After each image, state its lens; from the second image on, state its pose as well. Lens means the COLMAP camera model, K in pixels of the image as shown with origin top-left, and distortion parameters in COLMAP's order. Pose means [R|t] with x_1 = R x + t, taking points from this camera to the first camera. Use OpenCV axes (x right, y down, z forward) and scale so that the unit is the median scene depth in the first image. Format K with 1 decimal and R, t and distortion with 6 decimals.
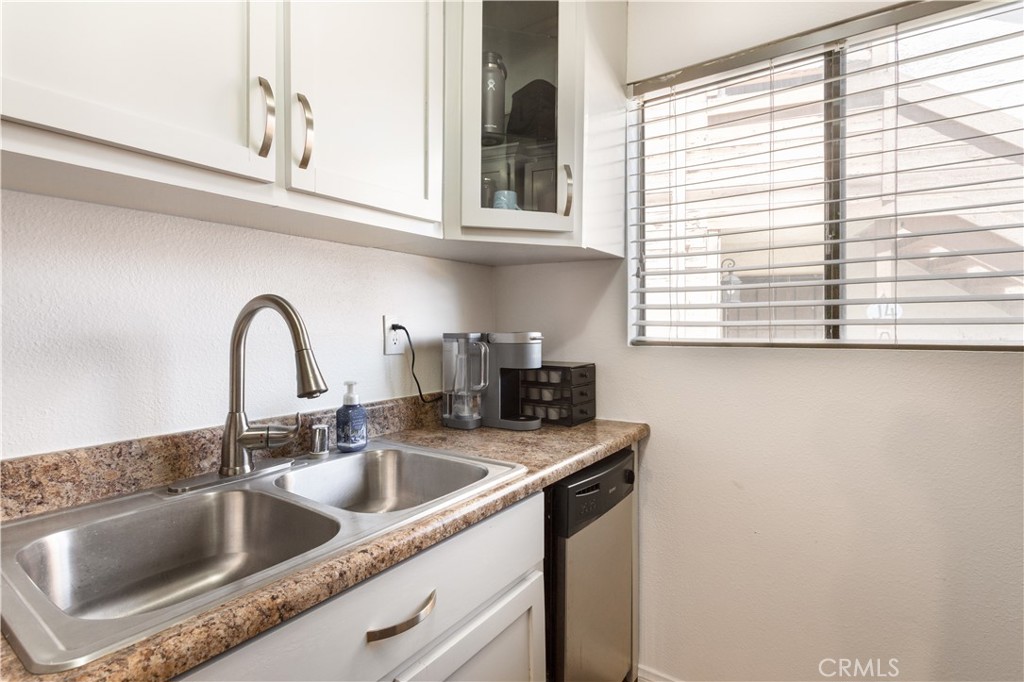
lens RADIAL K [[502.6, 0, 512.0], [0, 502.6, 341.0], [0, 0, 1]] dist [-0.013713, 0.000010]
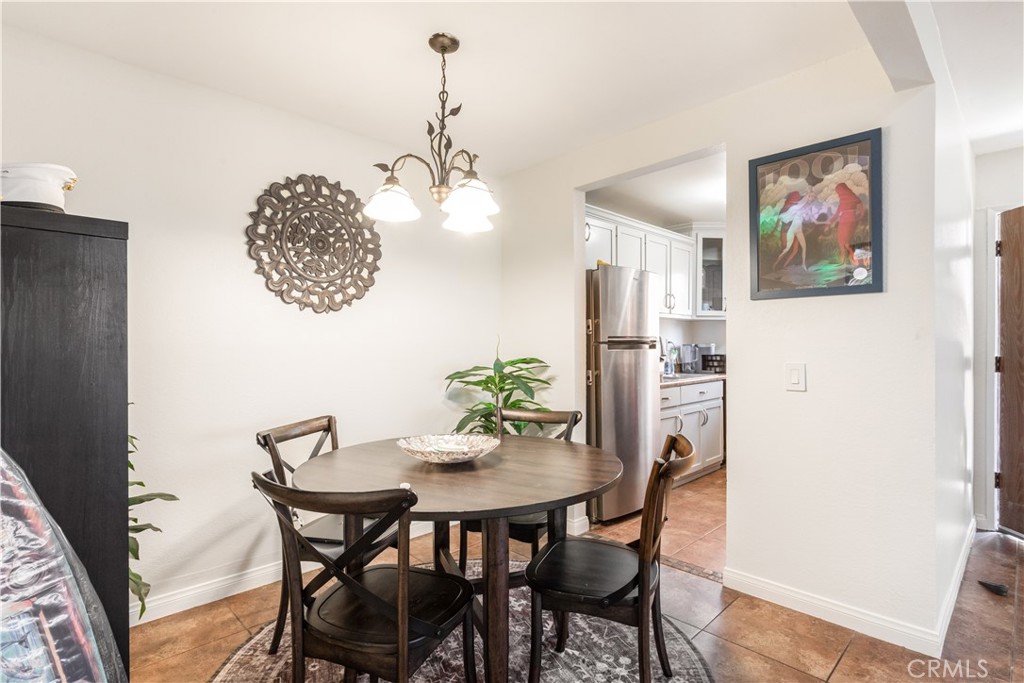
lens RADIAL K [[497.2, 0, 512.0], [0, 497.2, 341.5], [0, 0, 1]] dist [-0.001349, -0.000288]
pose [[0.982360, -0.001060, -0.186998, -0.628153], [-0.000139, 0.999980, -0.006397, -0.012342], [0.187001, 0.006310, 0.982339, -2.405175]]
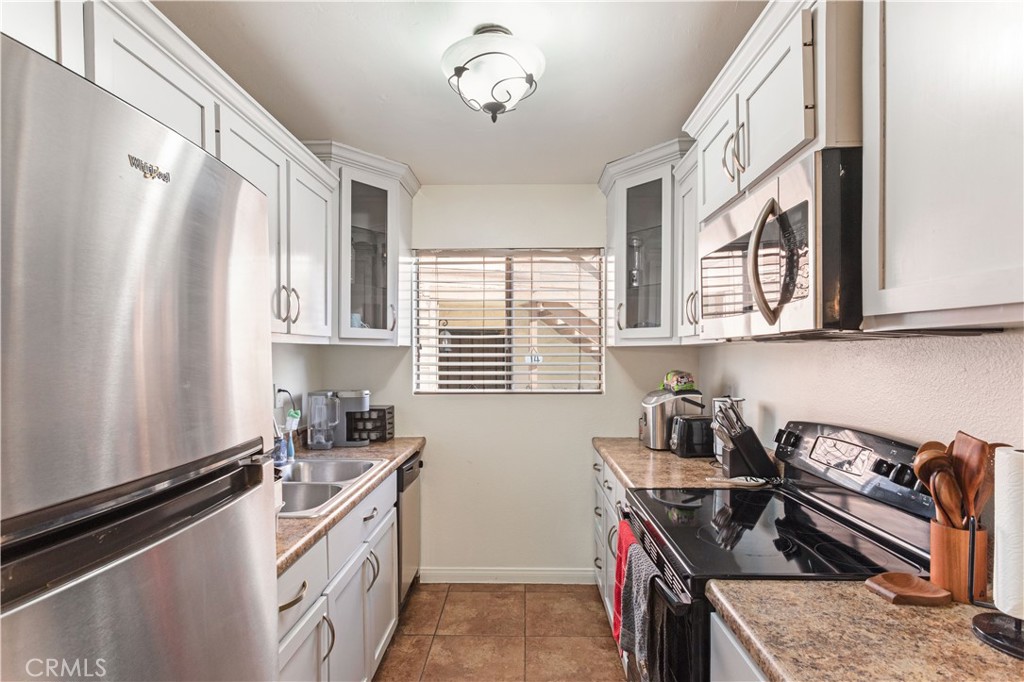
lens RADIAL K [[497.7, 0, 514.4], [0, 497.7, 367.0], [0, 0, 1]] dist [0.083675, -0.000005]
pose [[0.833789, -0.004524, 0.552065, -0.489522], [0.003078, 0.999989, 0.003546, -0.103927], [-0.552075, -0.001258, 0.833793, -0.753904]]
